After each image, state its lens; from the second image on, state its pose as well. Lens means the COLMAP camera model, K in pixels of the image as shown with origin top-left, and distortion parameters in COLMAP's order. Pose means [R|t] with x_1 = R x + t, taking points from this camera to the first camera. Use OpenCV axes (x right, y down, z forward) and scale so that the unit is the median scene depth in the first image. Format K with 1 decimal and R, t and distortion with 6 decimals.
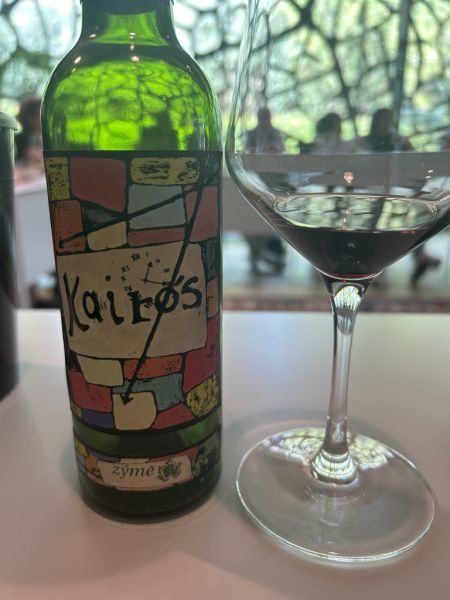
lens RADIAL K [[520.2, 0, 218.6], [0, 520.2, 298.9], [0, 0, 1]] dist [-0.038257, -0.007607]
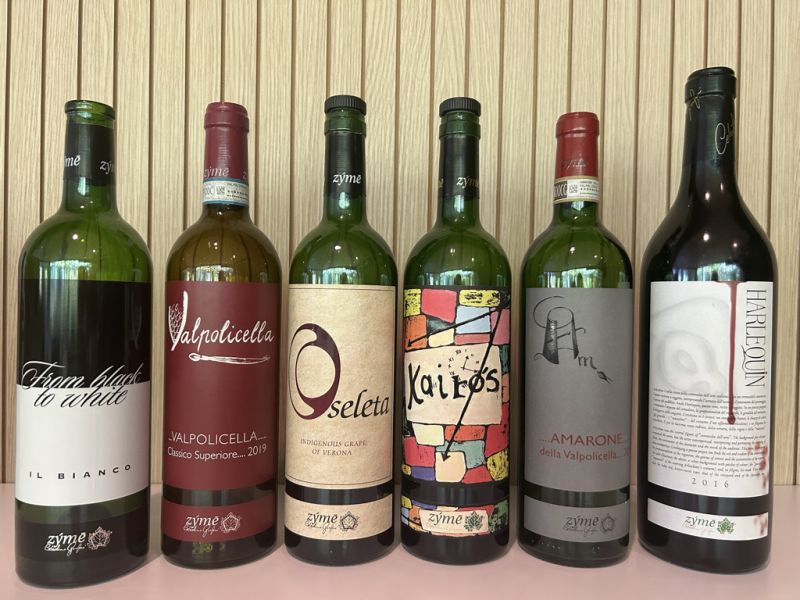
lens RADIAL K [[693.6, 0, 402.7], [0, 693.6, 296.4], [0, 0, 1]] dist [-0.038257, -0.007607]
pose [[0.995114, 0.004396, -0.098631, -0.117552], [-0.037377, 0.941424, -0.335148, 0.449233], [0.091381, 0.337197, 0.936989, -0.983750]]
